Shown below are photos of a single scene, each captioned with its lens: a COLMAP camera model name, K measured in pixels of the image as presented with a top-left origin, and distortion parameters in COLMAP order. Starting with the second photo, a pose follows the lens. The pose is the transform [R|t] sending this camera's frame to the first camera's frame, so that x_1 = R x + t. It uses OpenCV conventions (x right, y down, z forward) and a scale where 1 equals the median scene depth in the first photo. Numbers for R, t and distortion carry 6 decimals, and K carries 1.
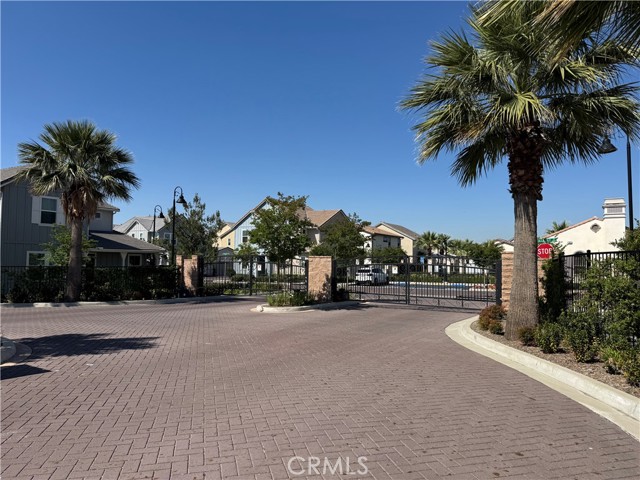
lens RADIAL K [[452.5, 0, 320.2], [0, 452.5, 240.0], [0, 0, 1]] dist [0.054081, -0.058054]
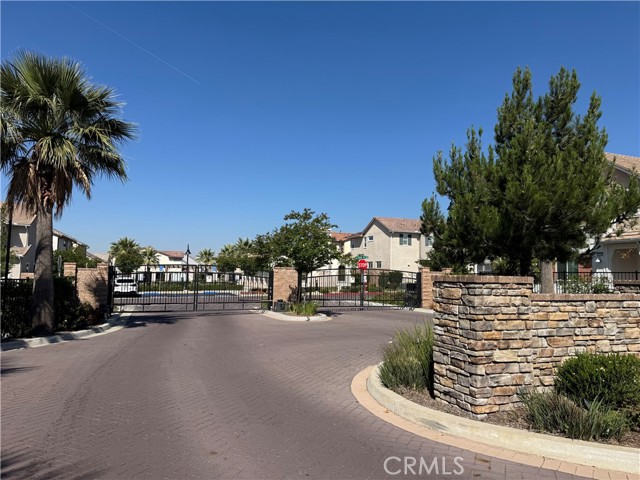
lens RADIAL K [[452.5, 0, 320.3], [0, 452.5, 239.4], [0, 0, 1]] dist [0.054081, -0.058054]
pose [[0.619259, 0.061356, 0.782786, -0.642487], [-0.049013, 0.998019, -0.039452, 0.006407], [-0.783655, -0.013936, 0.621040, 0.229095]]
